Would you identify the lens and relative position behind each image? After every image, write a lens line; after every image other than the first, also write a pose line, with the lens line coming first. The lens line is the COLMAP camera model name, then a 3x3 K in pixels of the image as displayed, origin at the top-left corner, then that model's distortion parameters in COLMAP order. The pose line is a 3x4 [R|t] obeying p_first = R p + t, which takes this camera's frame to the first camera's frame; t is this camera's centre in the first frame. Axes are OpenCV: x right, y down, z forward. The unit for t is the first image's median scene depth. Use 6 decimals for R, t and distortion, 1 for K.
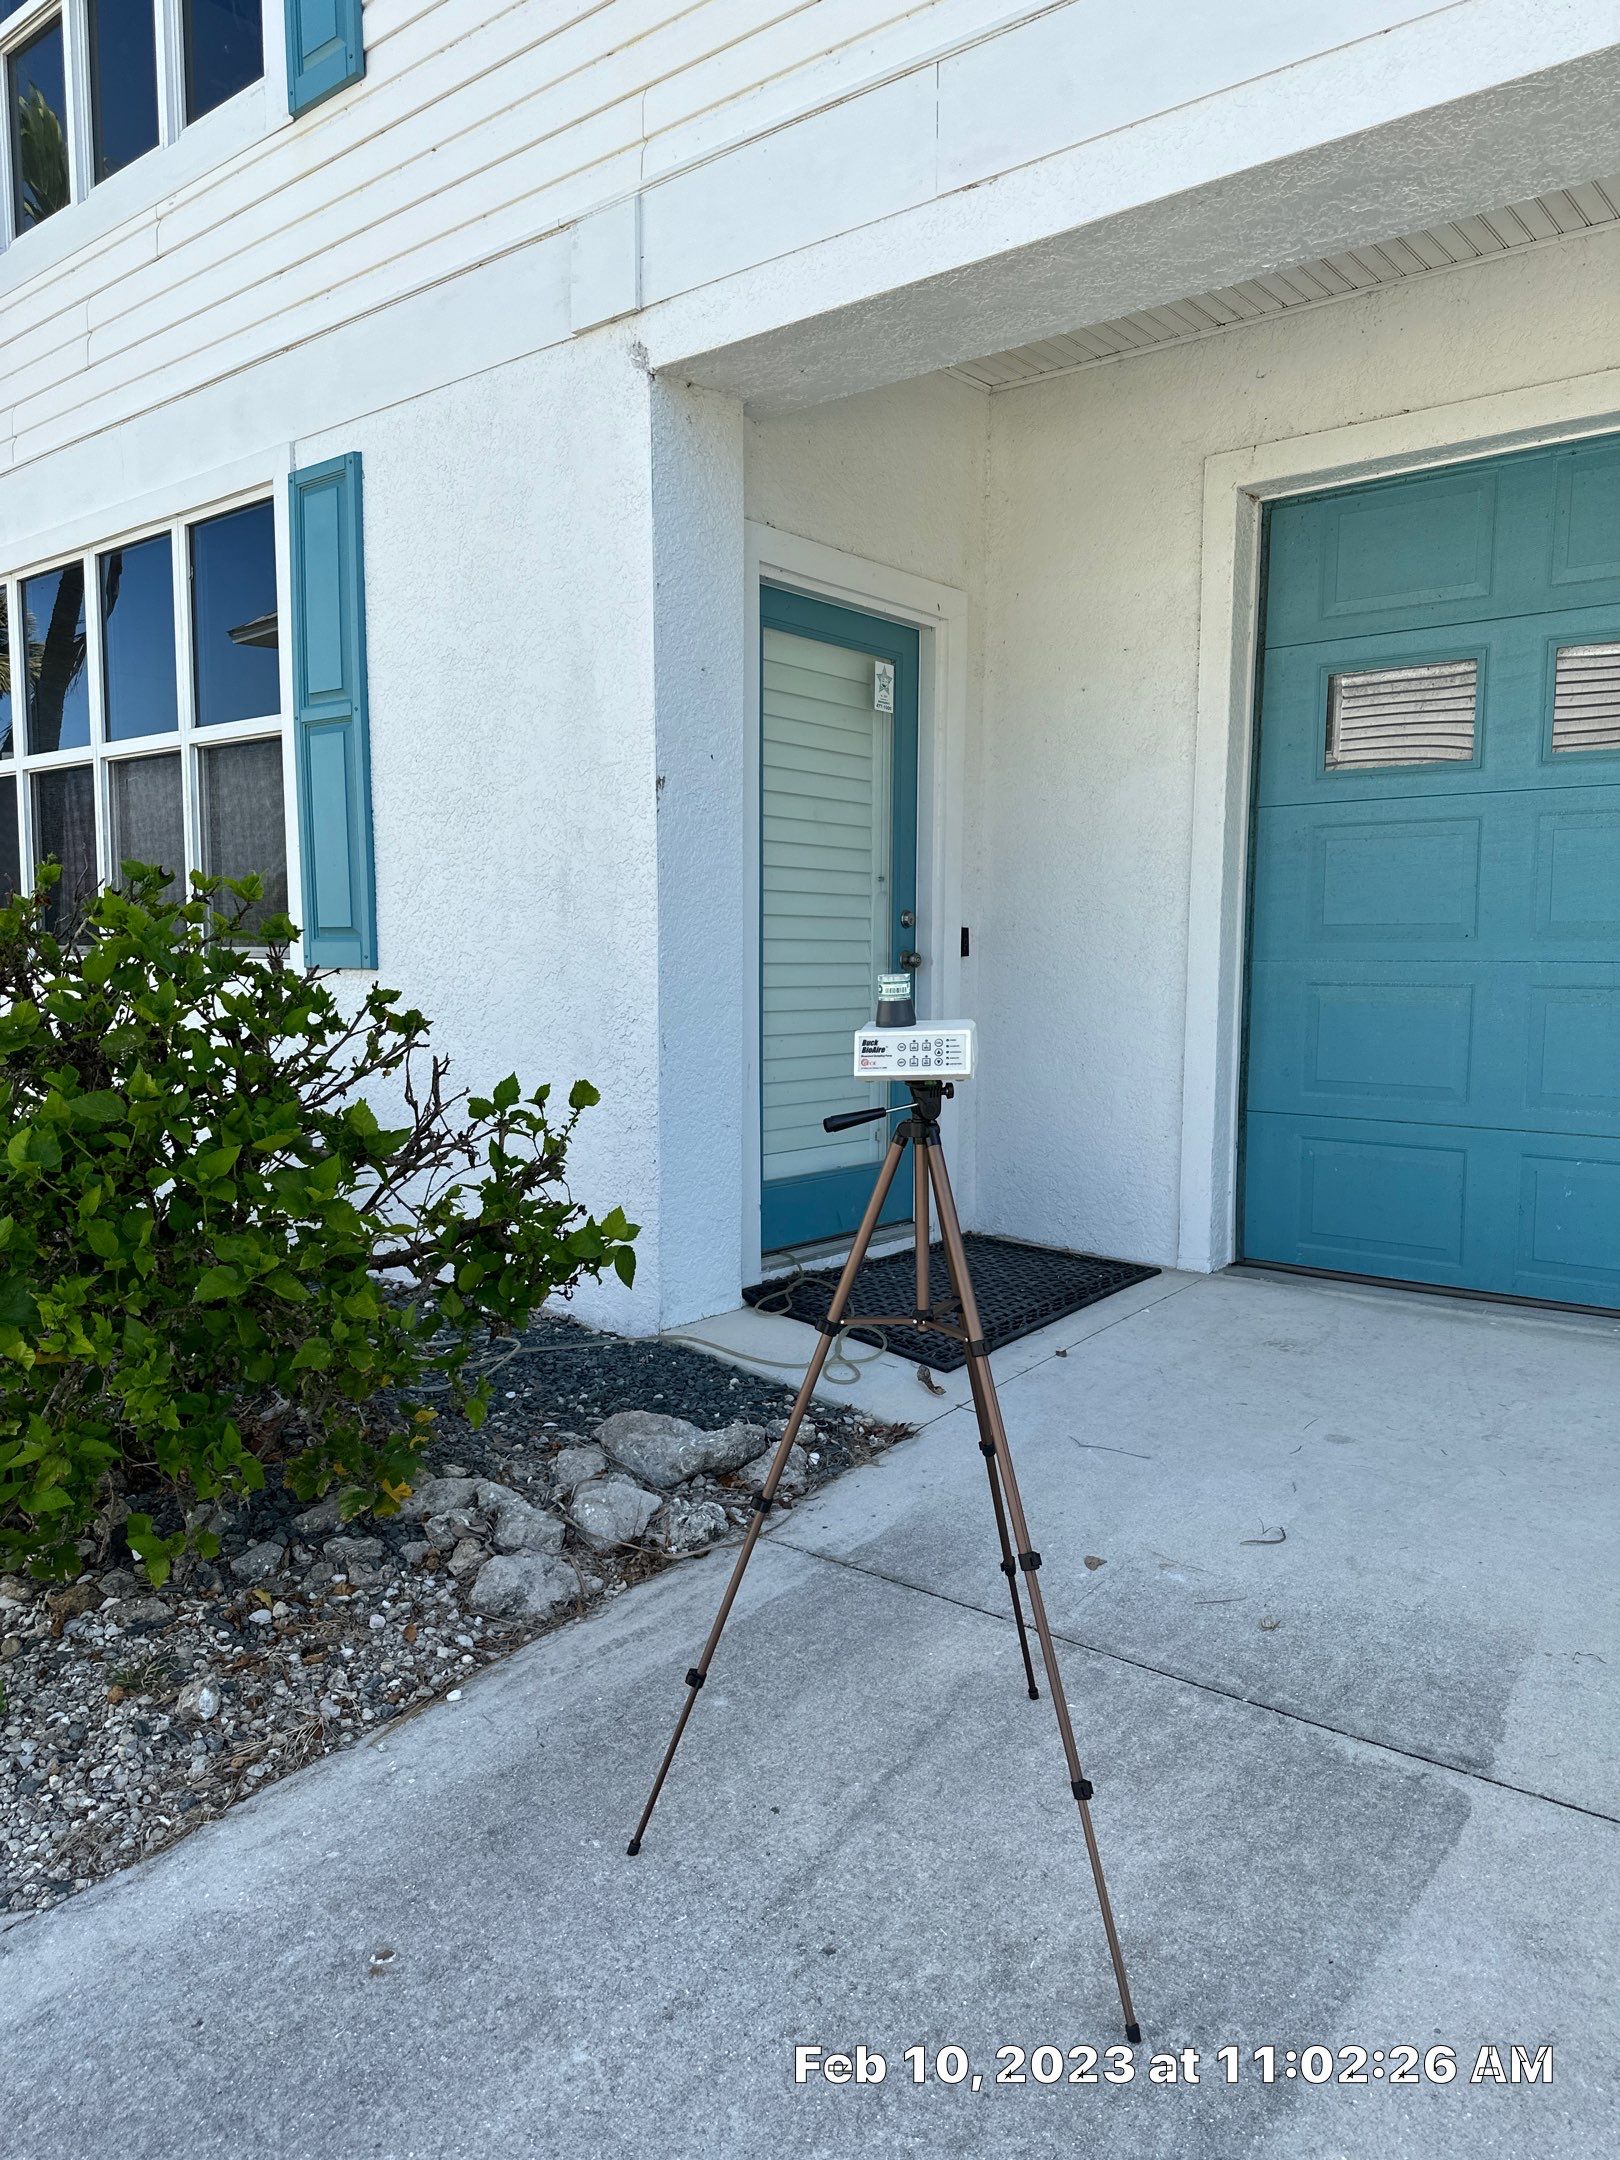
lens RADIAL K [[1499.4, 0, 810.0], [0, 1499.4, 1080.0], [0, 0, 1]] dist [0.002933, 0.000180]
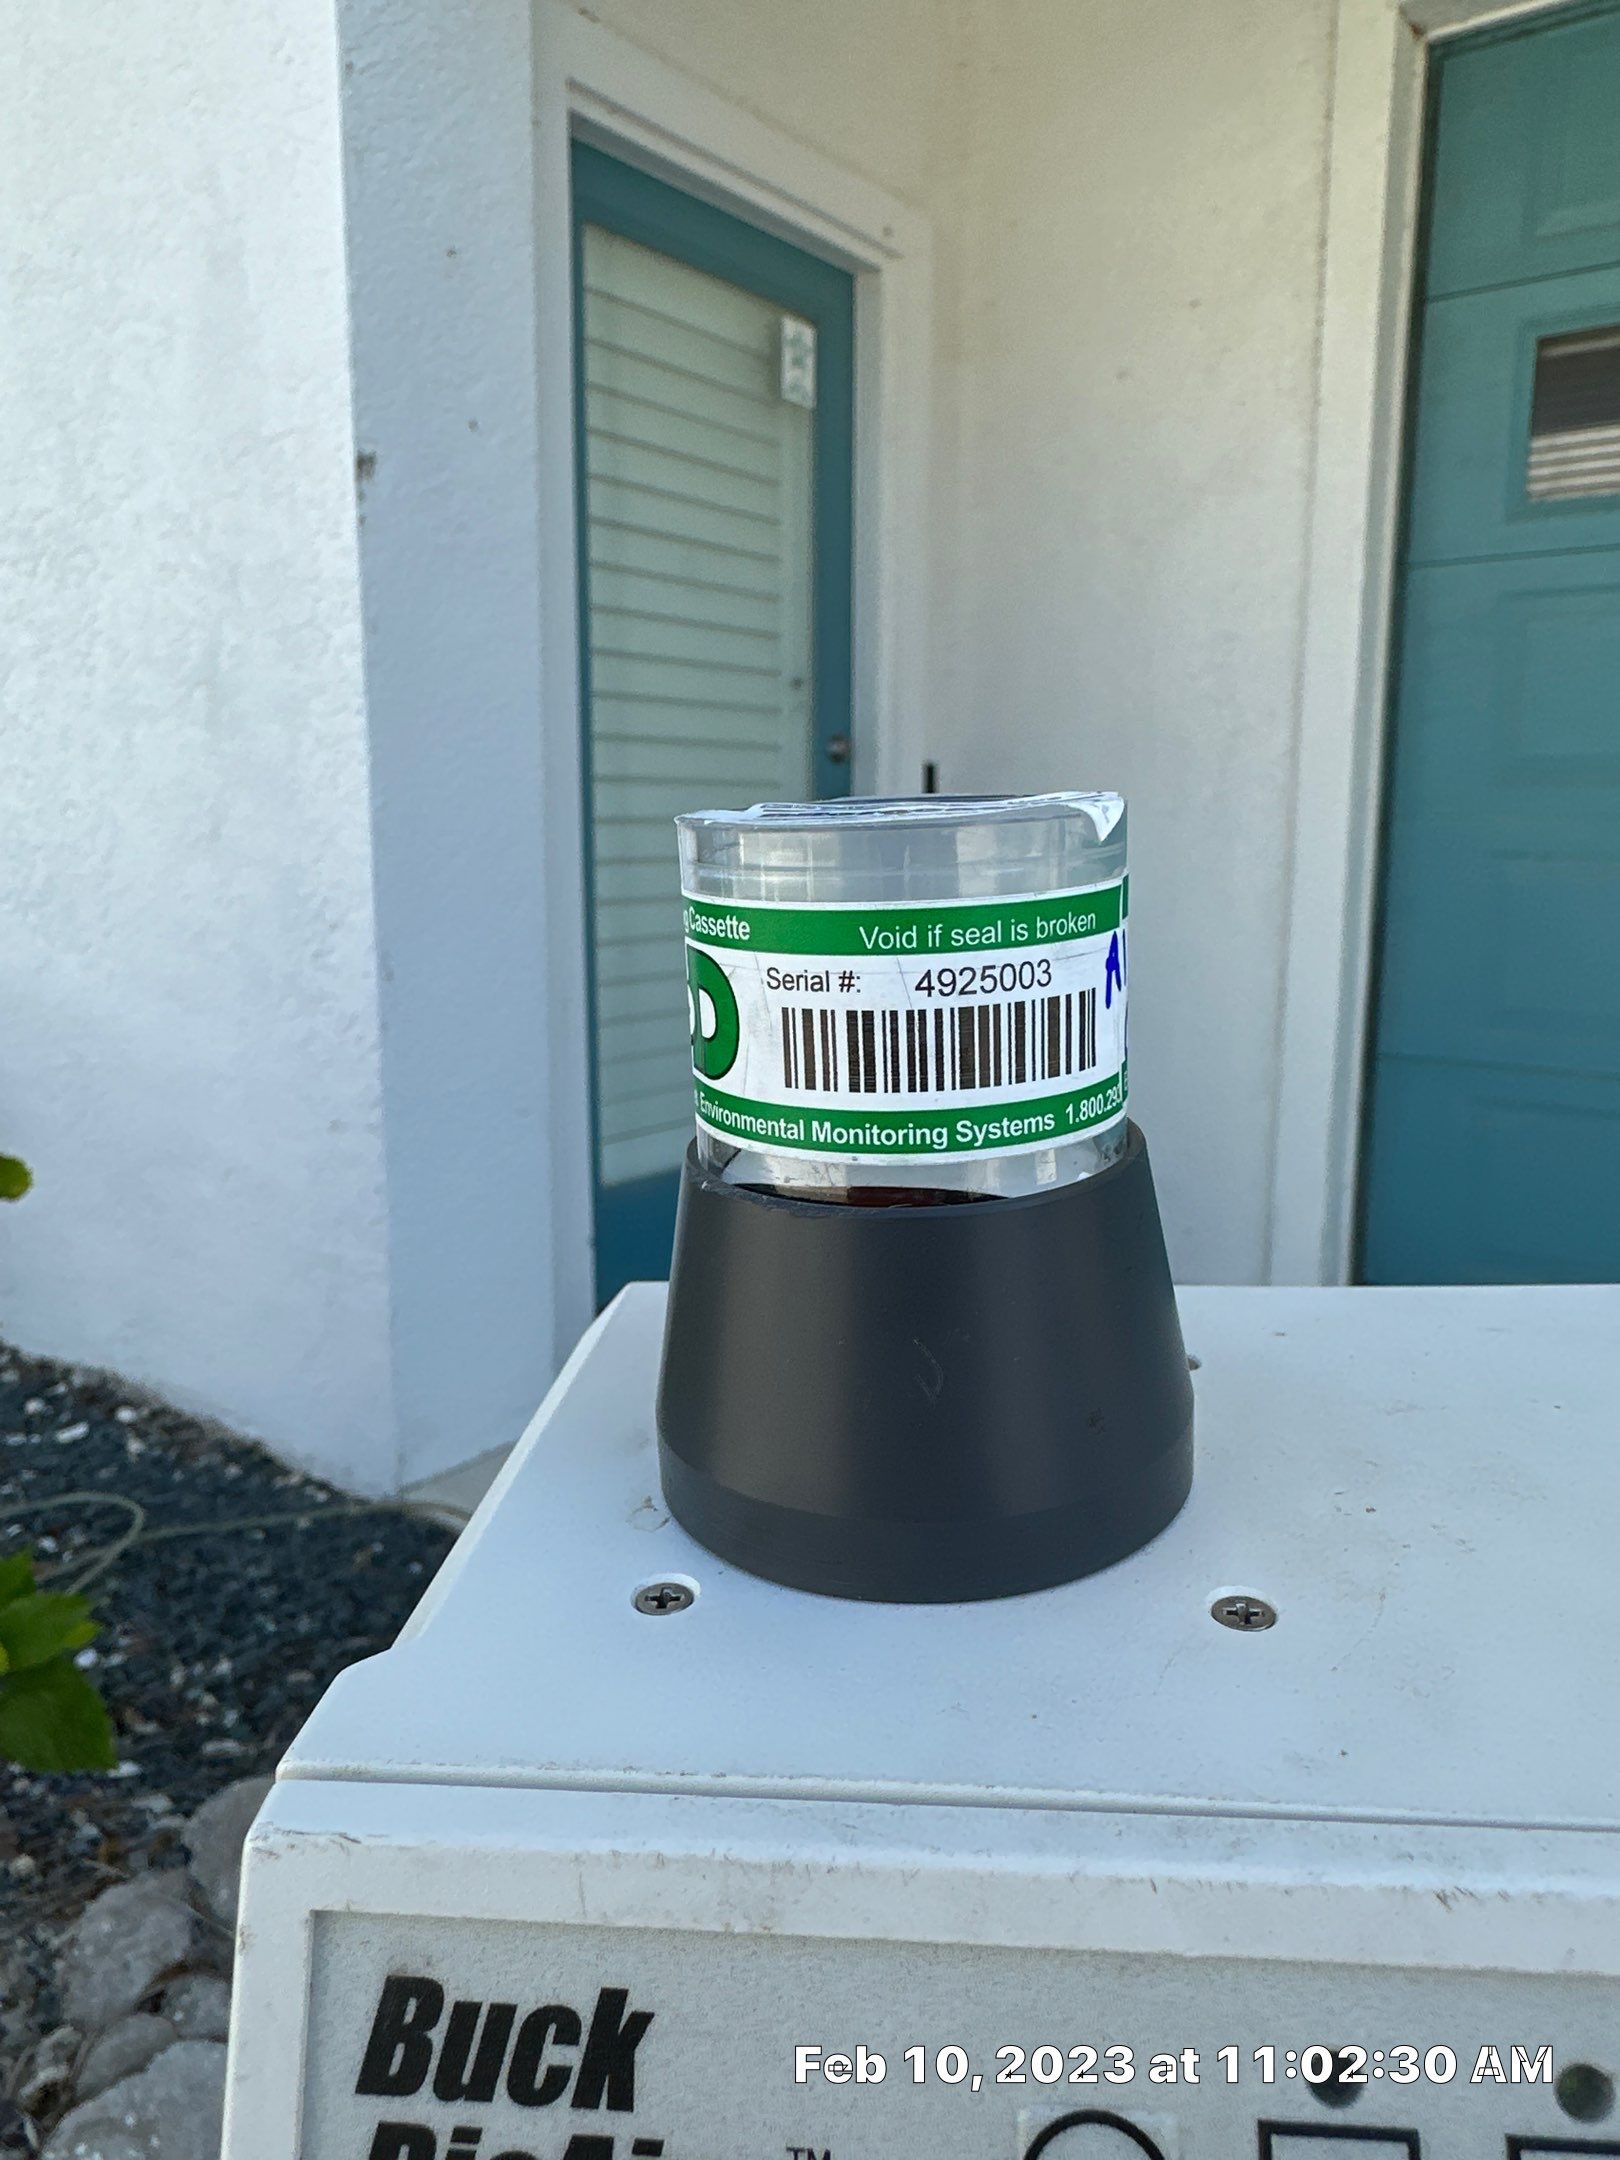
lens RADIAL K [[1604.4, 0, 852.7], [0, 1604.4, 1043.5], [0, 0, 1]] dist [-0.009690, -0.000156]
pose [[0.996866, -0.011493, 0.078274, 0.019068], [0.007369, 0.998580, 0.052763, -0.023743], [-0.078769, -0.052021, 0.995535, 0.371475]]
